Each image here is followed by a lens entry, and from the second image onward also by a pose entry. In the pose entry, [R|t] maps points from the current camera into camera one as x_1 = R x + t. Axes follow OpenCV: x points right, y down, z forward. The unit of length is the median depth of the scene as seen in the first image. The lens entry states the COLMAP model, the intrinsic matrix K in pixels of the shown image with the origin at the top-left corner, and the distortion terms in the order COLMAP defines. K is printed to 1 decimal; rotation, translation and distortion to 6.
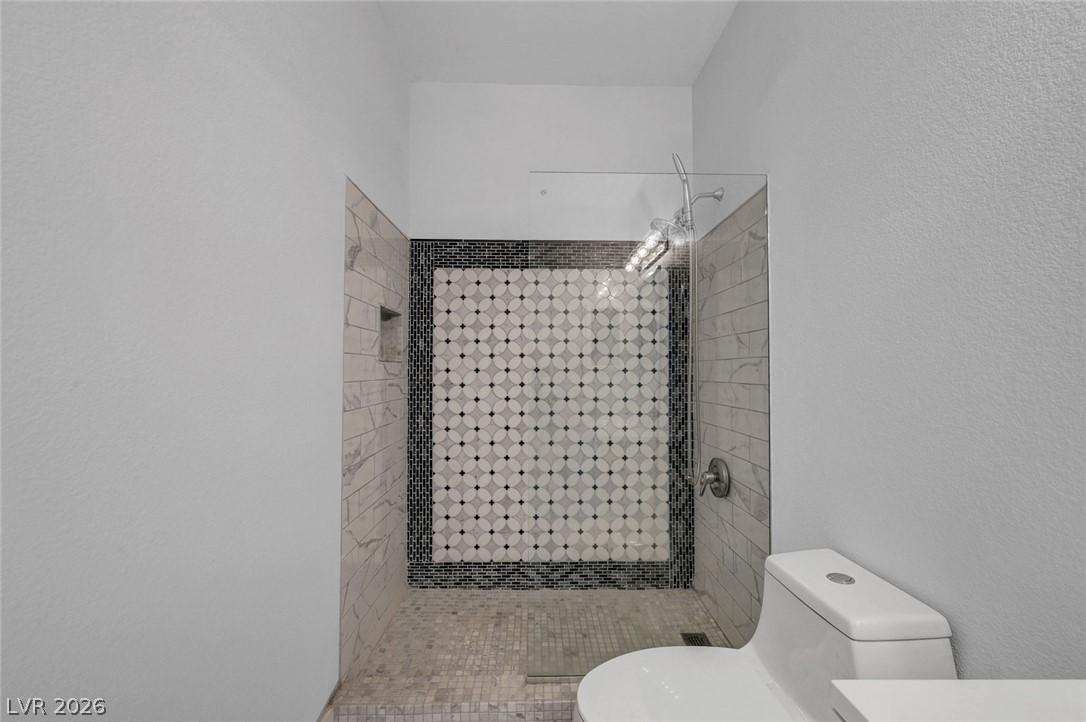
lens RADIAL K [[426.7, 0, 544.7], [0, 426.7, 364.8], [0, 0, 1]] dist [-0.000092, 0.000465]
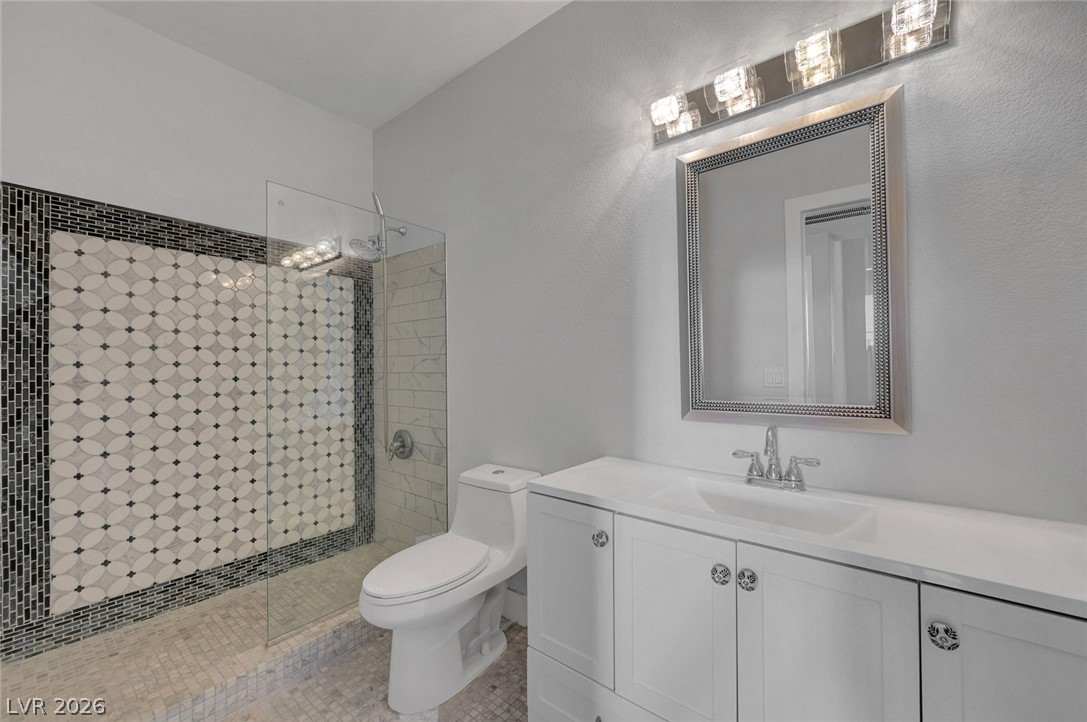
lens RADIAL K [[427.1, 0, 543.4], [0, 427.1, 361.4], [0, 0, 1]] dist [-0.000092, 0.000465]
pose [[0.642188, 0.004101, 0.766536, -0.282702], [-0.003156, 0.999991, -0.002706, 0.006672], [-0.766540, -0.000682, 0.642196, -0.163600]]
